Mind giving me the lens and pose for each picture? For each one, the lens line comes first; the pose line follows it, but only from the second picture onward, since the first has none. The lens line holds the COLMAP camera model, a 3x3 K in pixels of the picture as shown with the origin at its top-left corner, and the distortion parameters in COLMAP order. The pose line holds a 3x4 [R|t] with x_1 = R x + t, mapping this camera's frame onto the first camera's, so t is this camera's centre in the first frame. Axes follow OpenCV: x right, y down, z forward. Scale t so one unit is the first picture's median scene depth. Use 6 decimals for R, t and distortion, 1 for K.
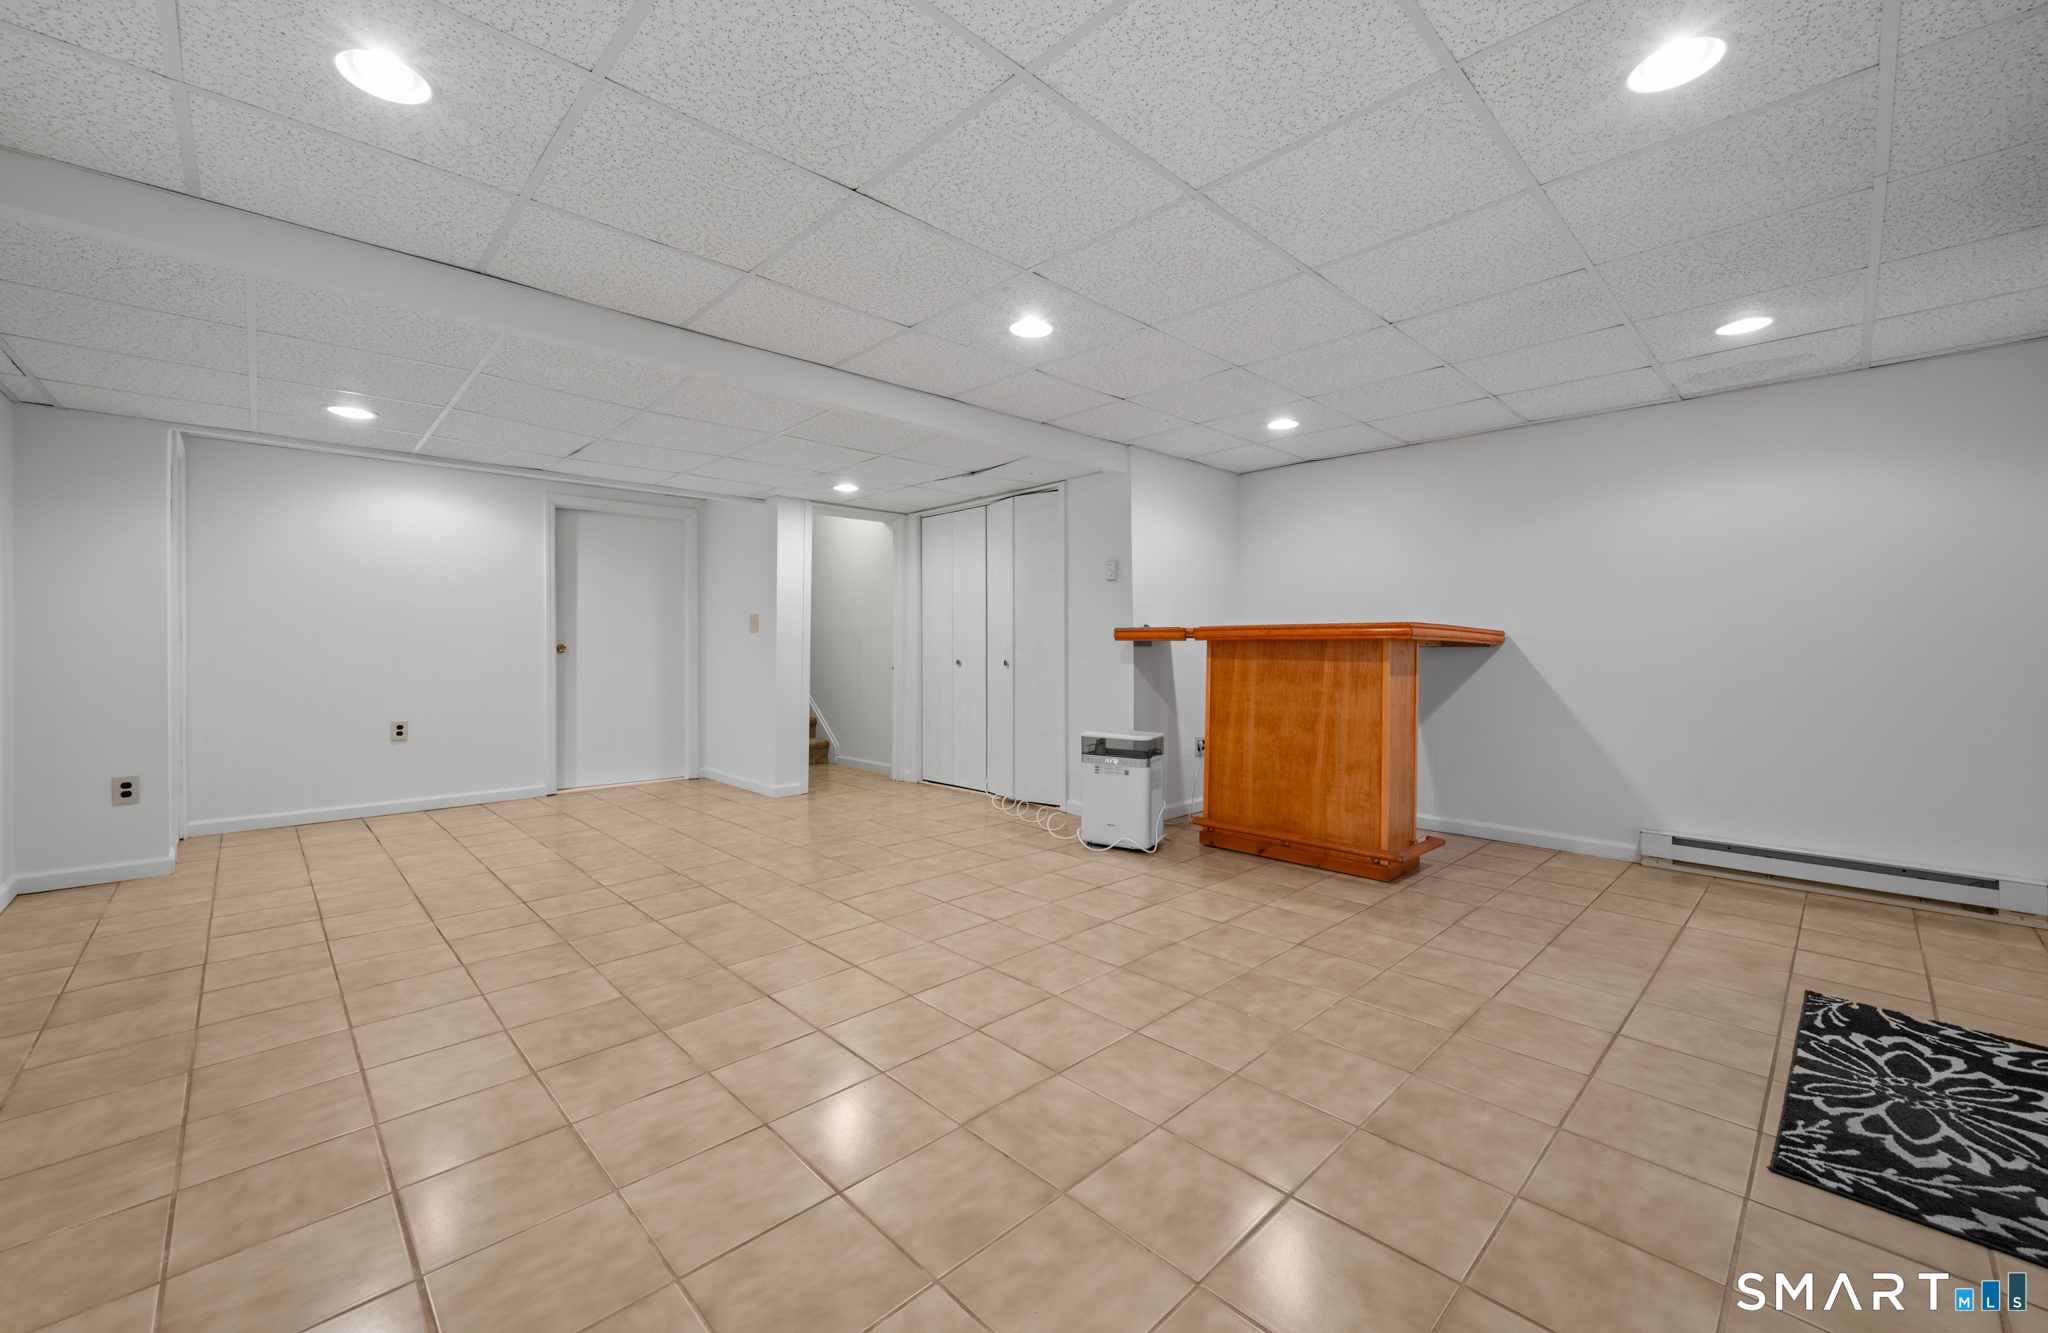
lens RADIAL K [[807.1, 0, 1033.7], [0, 807.1, 660.8], [0, 0, 1]] dist [-0.001456, 0.000303]
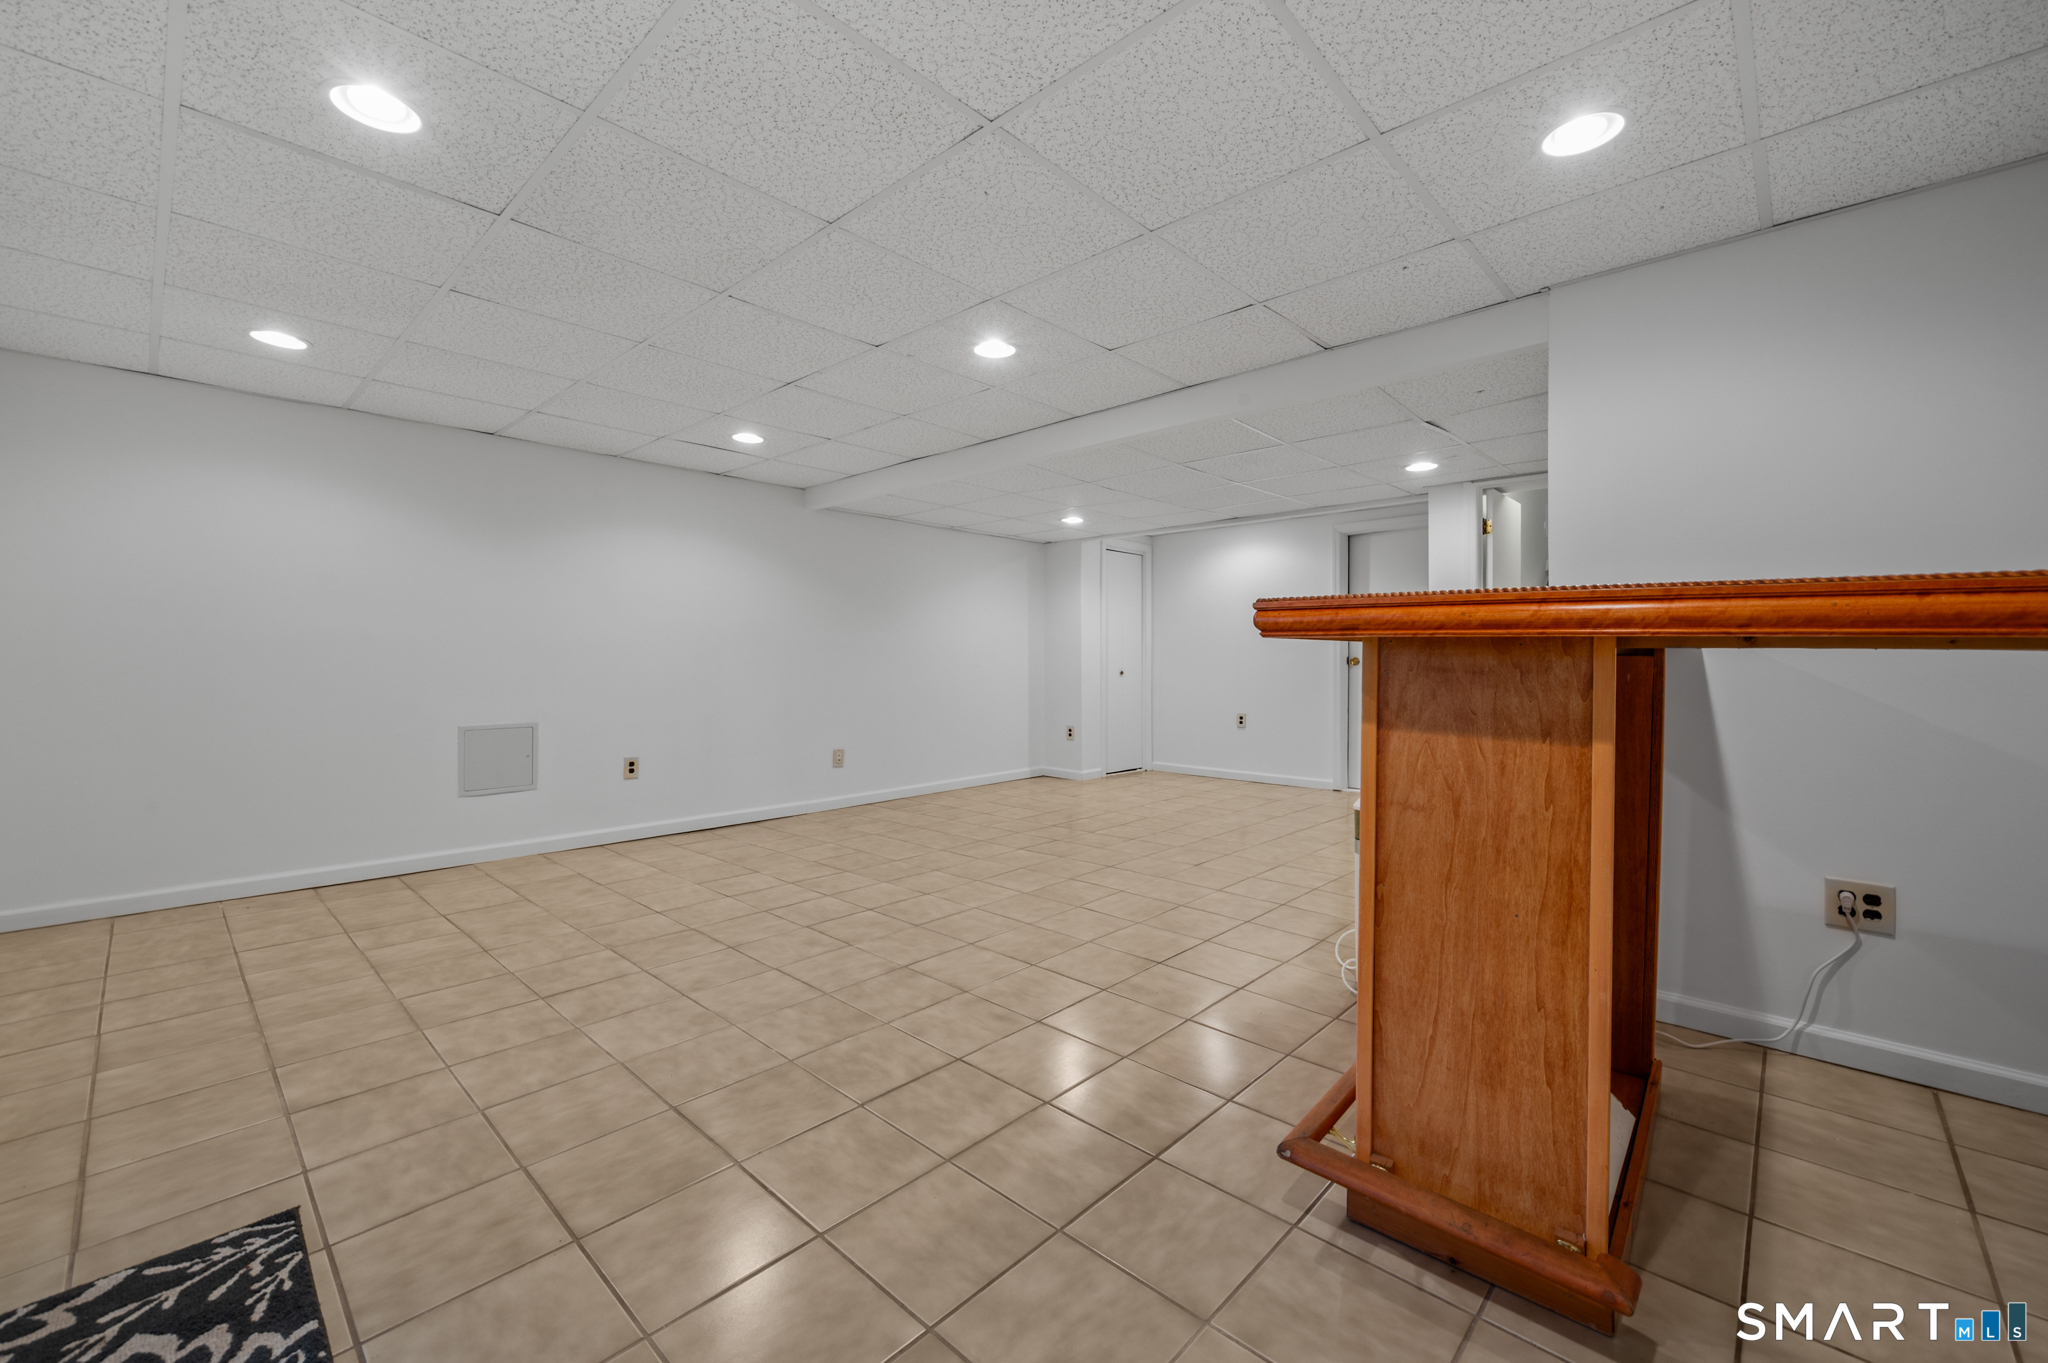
lens RADIAL K [[832.4, 0, 1027.3], [0, 832.4, 671.1], [0, 0, 1]] dist [-0.000601, 0.000240]
pose [[0.038194, 0.013221, -0.999183, 1.308359], [-0.018229, 0.999755, 0.012532, -0.017269], [0.999104, 0.017736, 0.038426, 1.236132]]
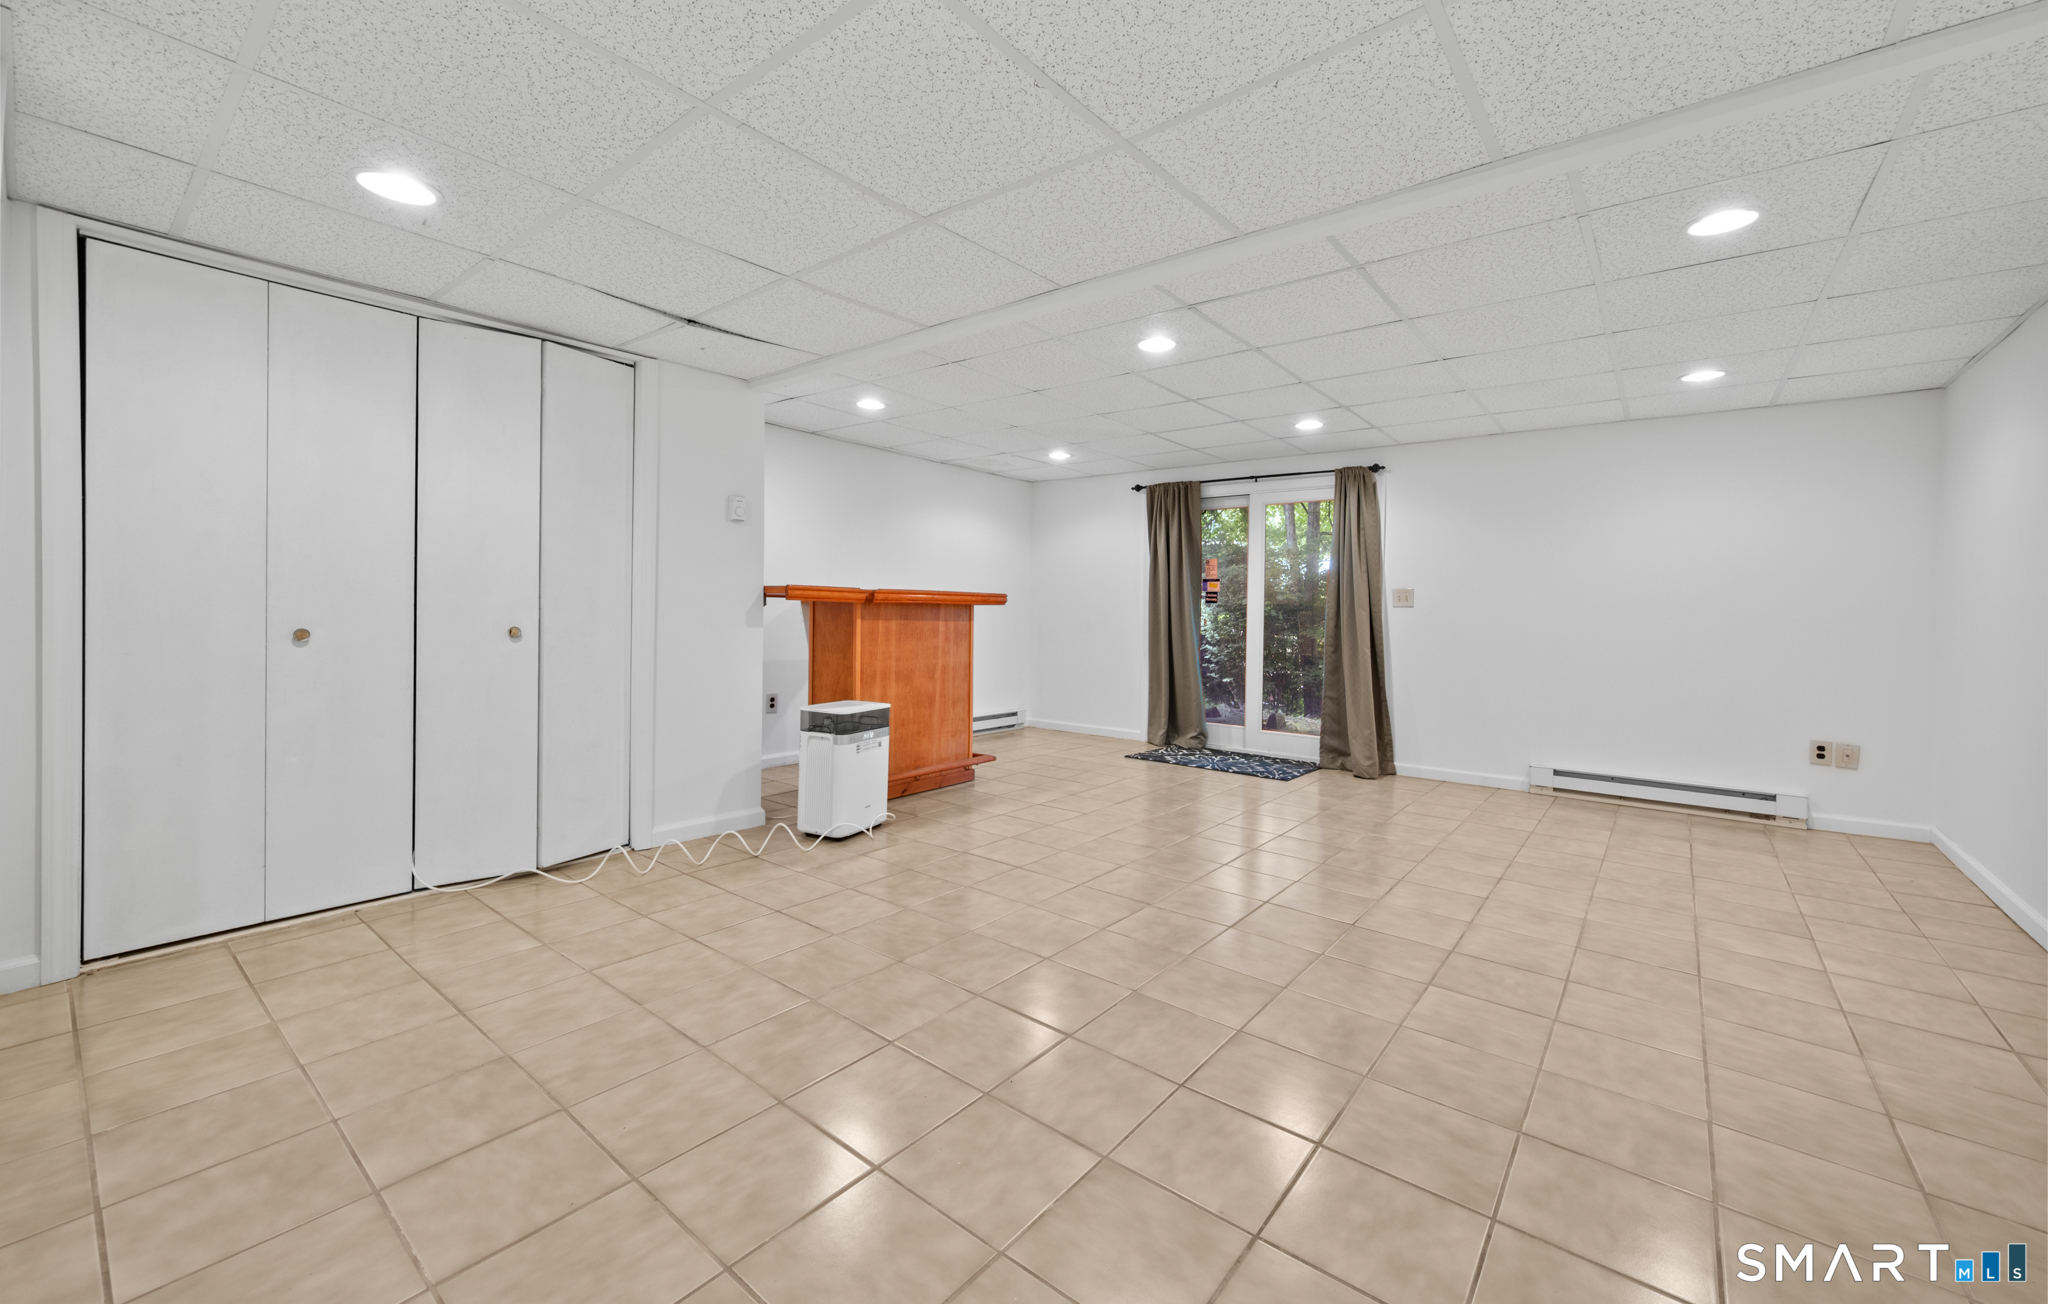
lens RADIAL K [[797.8, 0, 1029.1], [0, 797.8, 643.5], [0, 0, 1]] dist [-0.001432, 0.000076]
pose [[-0.116529, -0.043870, 0.992218, -1.409035], [-0.000348, 0.999026, 0.044131, -0.031365], [-0.993187, 0.004797, -0.116431, 1.620959]]
